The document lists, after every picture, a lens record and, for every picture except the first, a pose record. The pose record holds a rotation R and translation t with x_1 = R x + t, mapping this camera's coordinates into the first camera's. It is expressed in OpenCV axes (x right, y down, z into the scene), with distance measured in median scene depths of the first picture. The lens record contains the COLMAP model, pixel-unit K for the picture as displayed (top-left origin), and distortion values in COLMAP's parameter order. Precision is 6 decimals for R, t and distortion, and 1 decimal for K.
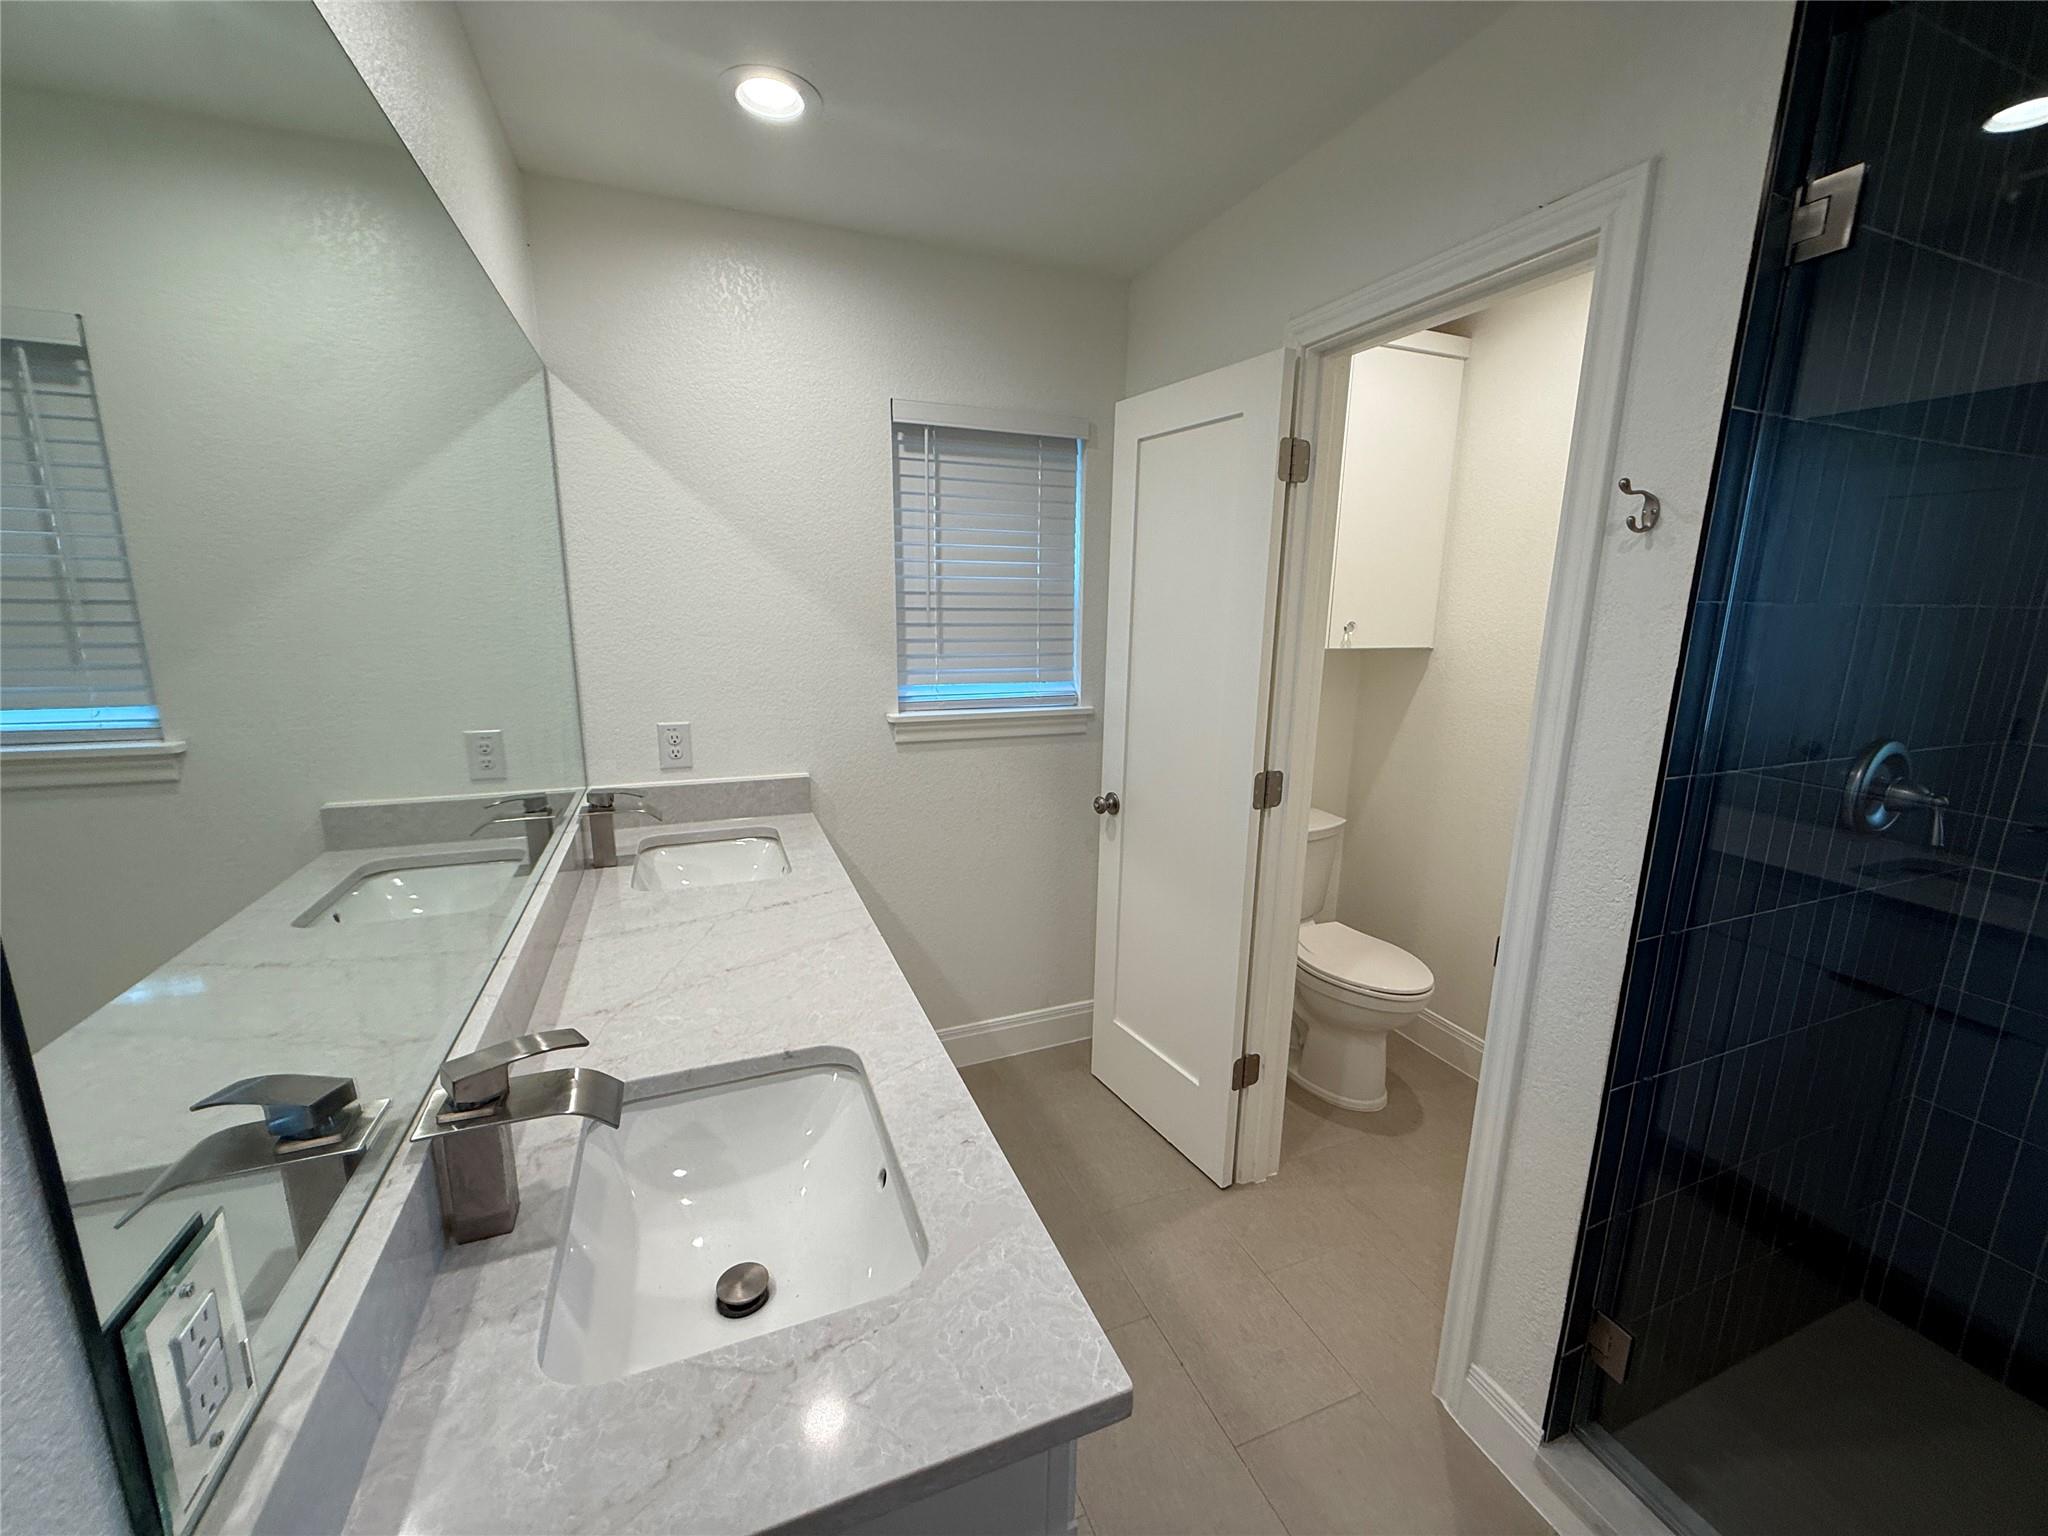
lens RADIAL K [[826.4, 0, 1024.0], [0, 826.4, 768.0], [0, 0, 1]] dist [-0.001513, -0.000151]
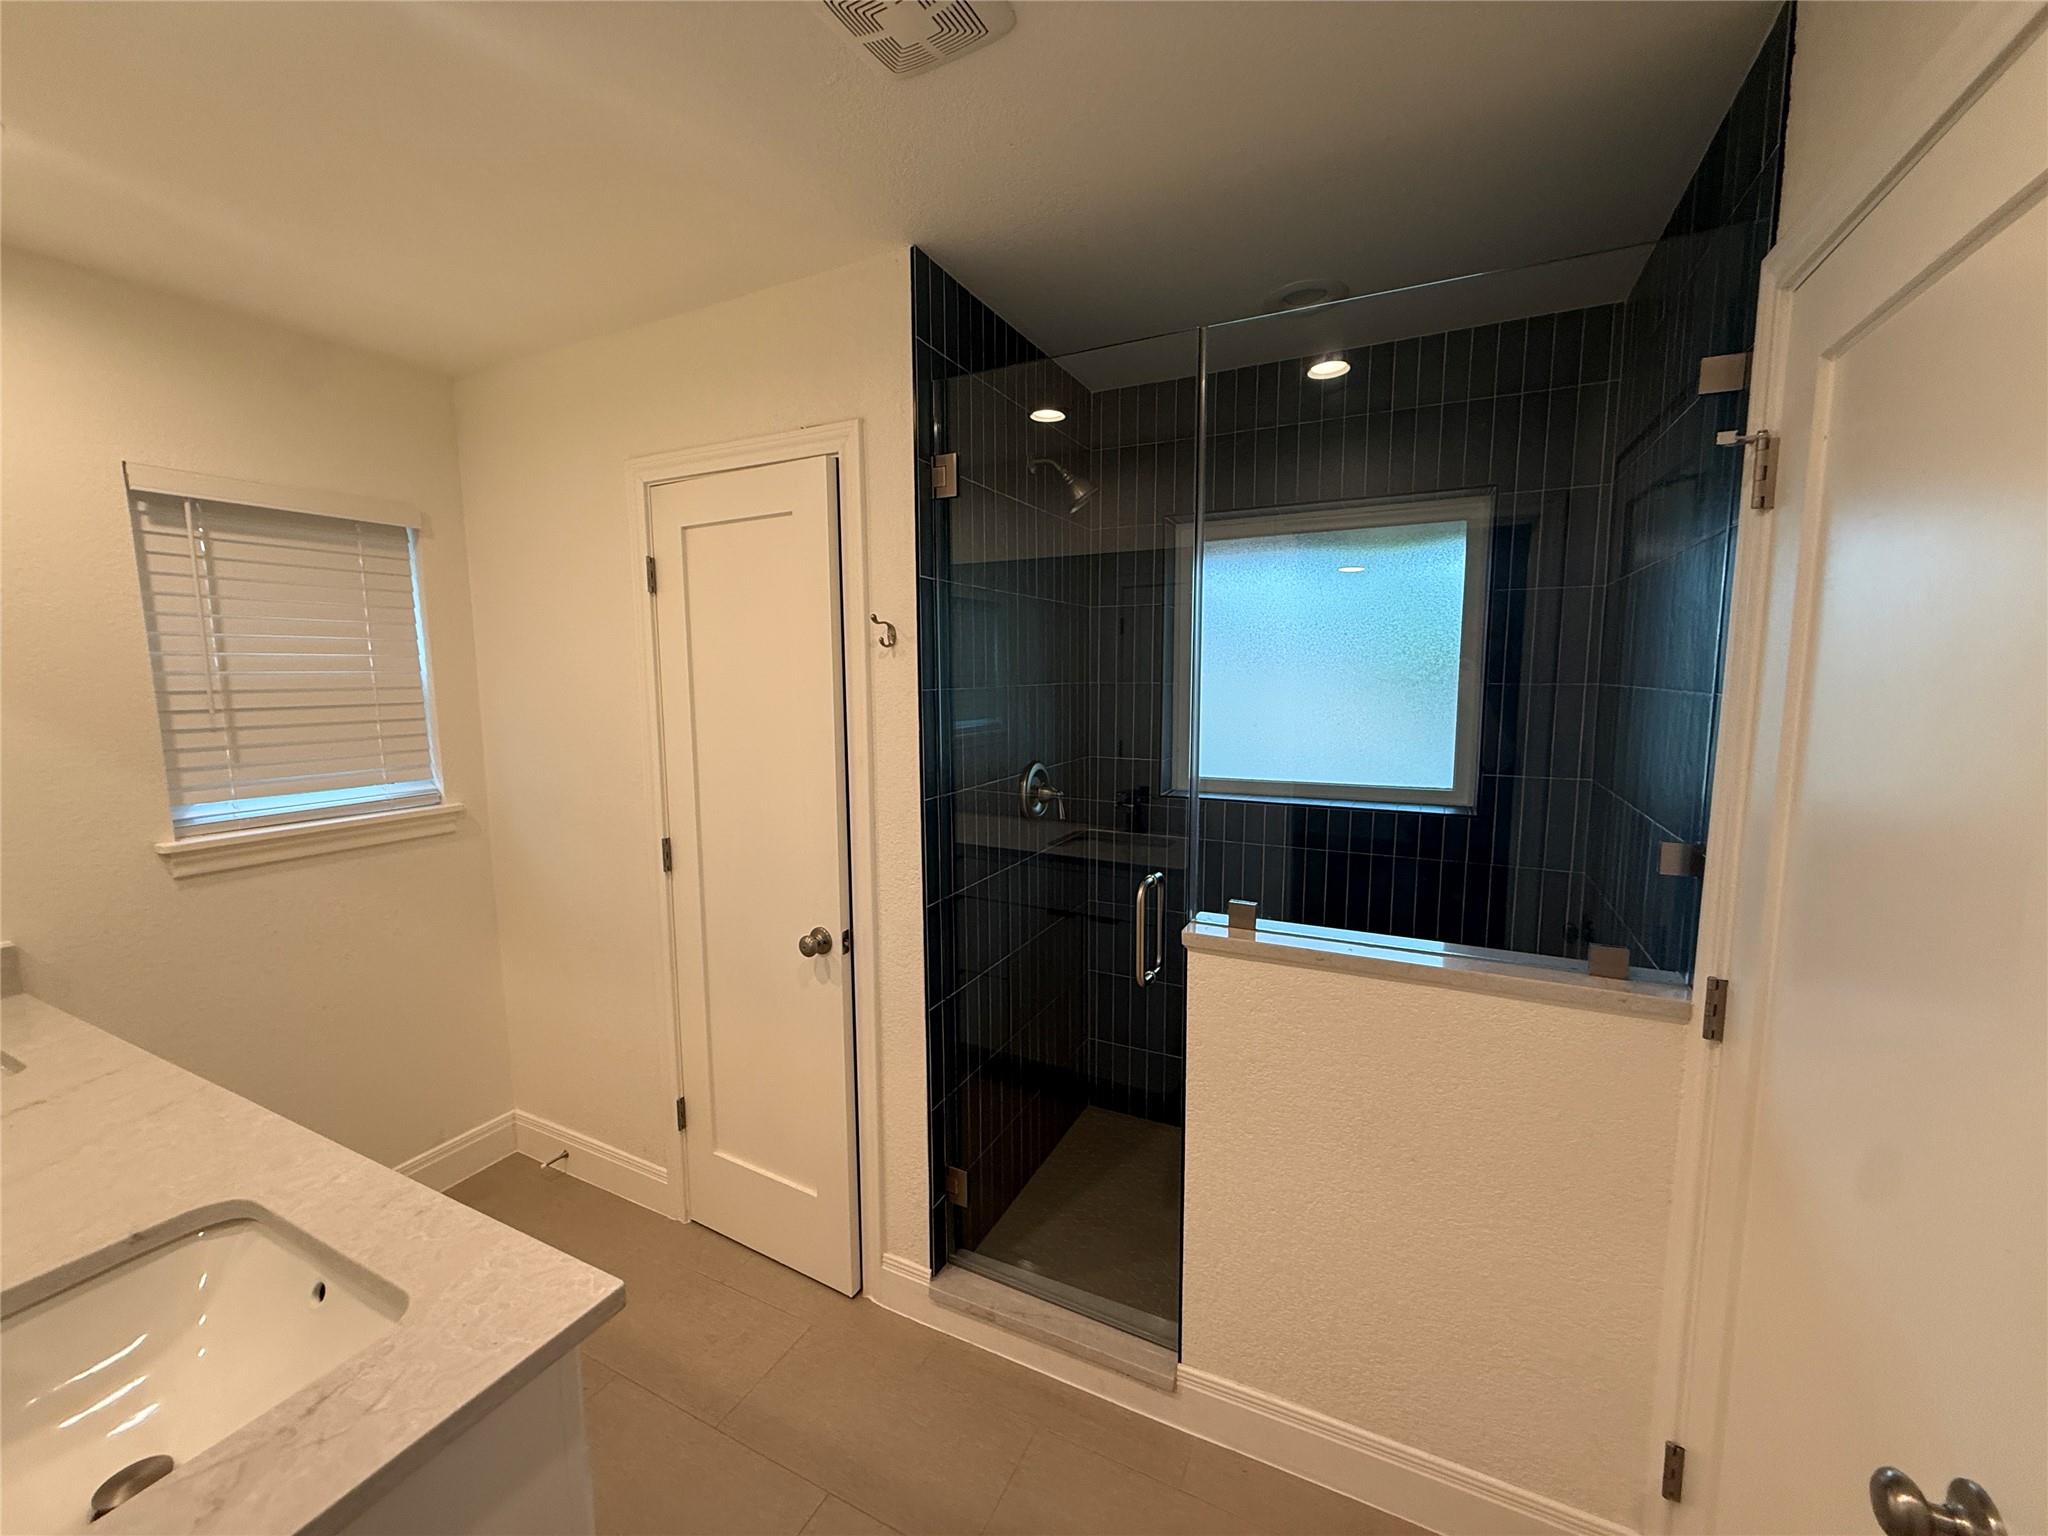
lens RADIAL K [[826.4, 0, 1024.0], [0, 826.4, 768.0], [0, 0, 1]] dist [-0.001513, -0.000151]
pose [[0.753502, -0.096490, 0.650326, -0.083717], [0.151148, 0.988100, -0.028522, 0.020810], [-0.639835, 0.119787, 0.759120, -0.269315]]
